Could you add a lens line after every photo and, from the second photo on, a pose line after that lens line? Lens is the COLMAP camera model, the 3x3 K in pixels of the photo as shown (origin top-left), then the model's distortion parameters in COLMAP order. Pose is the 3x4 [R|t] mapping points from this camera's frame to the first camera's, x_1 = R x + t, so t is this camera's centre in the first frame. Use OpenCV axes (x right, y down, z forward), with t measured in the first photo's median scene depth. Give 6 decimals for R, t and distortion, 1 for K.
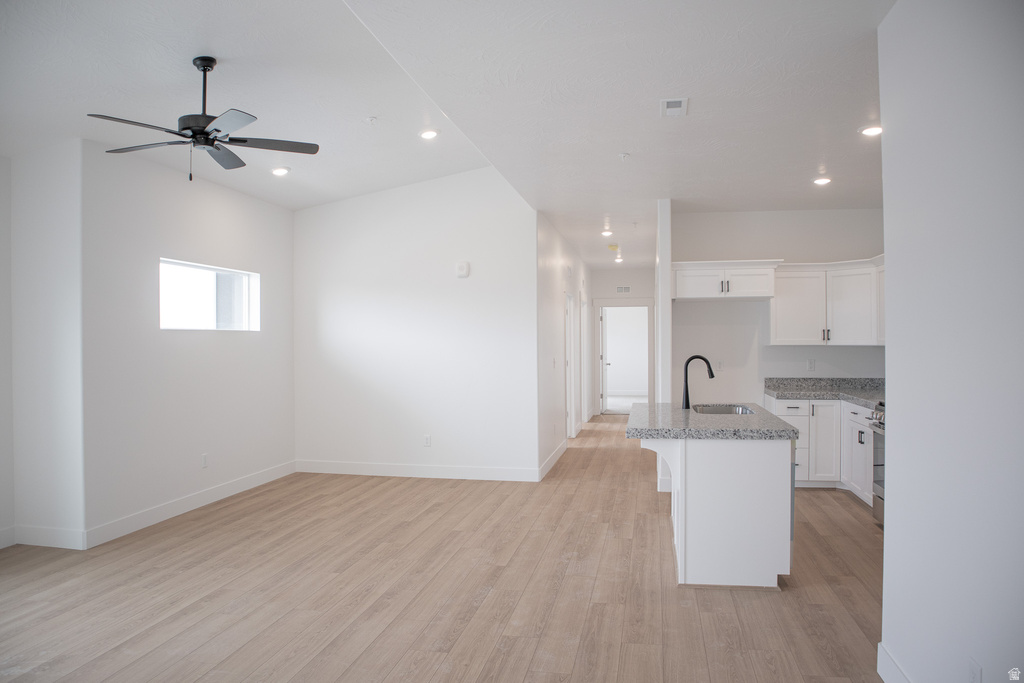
lens RADIAL K [[709.9, 0, 512.0], [0, 709.9, 341.5], [0, 0, 1]] dist [-0.082359, 0.003209]
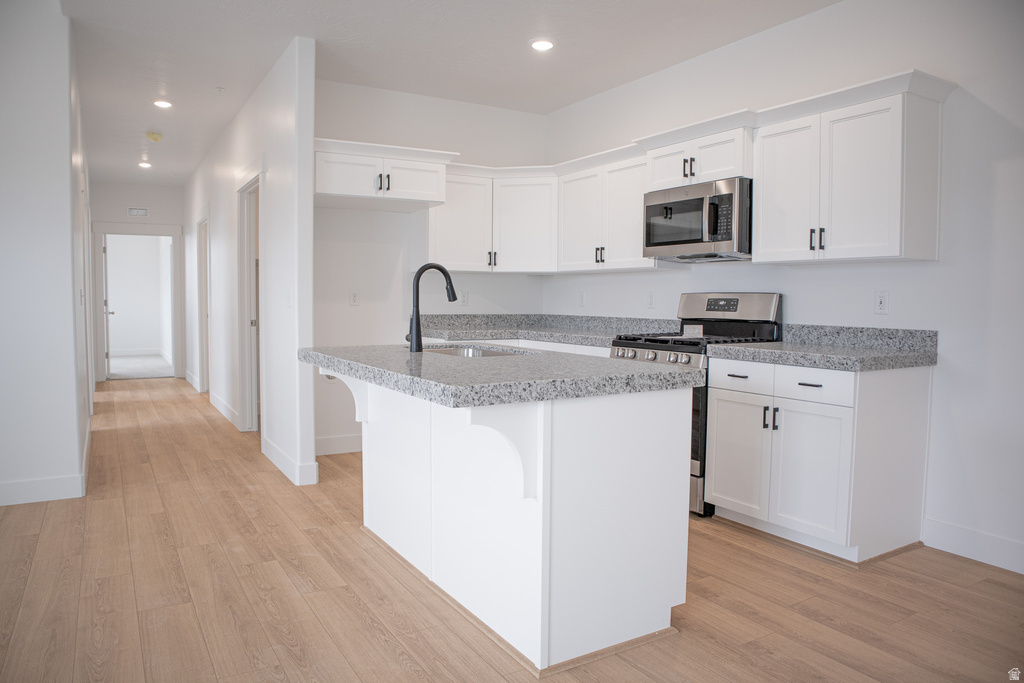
lens RADIAL K [[709.9, 0, 512.0], [0, 709.9, 341.5], [0, 0, 1]] dist [-0.082359, 0.003209]
pose [[0.746160, -0.029704, 0.665104, -0.077427], [-0.008822, 0.998475, 0.054490, 0.042199], [-0.665709, -0.046526, 0.744760, 0.397284]]
